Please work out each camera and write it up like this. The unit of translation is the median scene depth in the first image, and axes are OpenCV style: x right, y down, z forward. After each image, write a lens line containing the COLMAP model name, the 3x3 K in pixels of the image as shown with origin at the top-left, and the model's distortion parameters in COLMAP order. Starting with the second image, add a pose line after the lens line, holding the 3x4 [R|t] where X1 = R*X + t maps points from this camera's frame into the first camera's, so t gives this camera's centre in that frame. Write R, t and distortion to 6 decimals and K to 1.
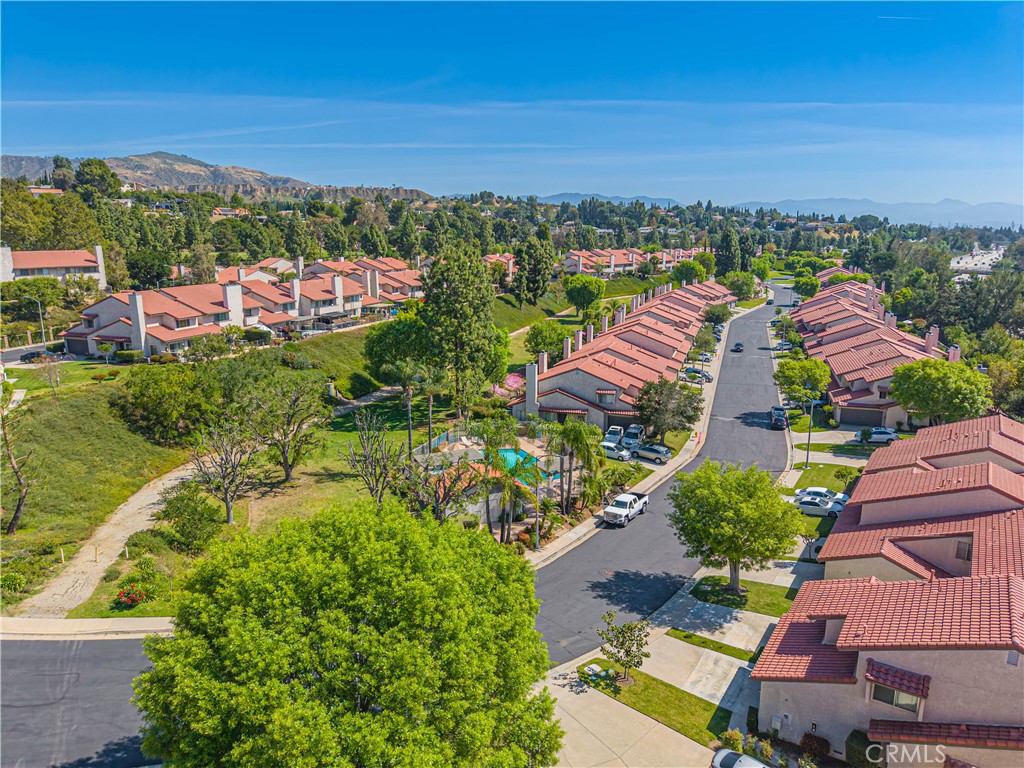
lens RADIAL K [[712.7, 0, 508.1], [0, 712.7, 381.8], [0, 0, 1]] dist [0.000283, -0.010670]
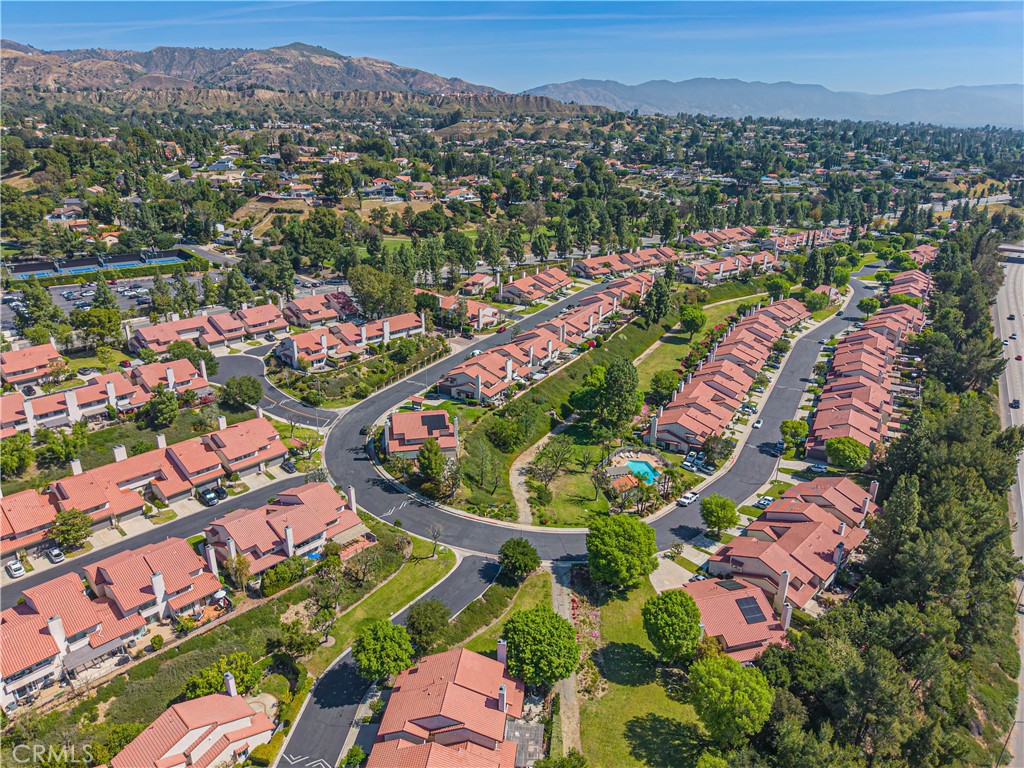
lens RADIAL K [[712.7, 0, 511.3], [0, 712.7, 389.1], [0, 0, 1]] dist [0.000283, -0.010670]
pose [[0.987031, 0.079102, -0.139684, -0.107901], [-0.056642, 0.985812, 0.158010, -0.449321], [0.150201, -0.148049, 0.977508, -1.199790]]
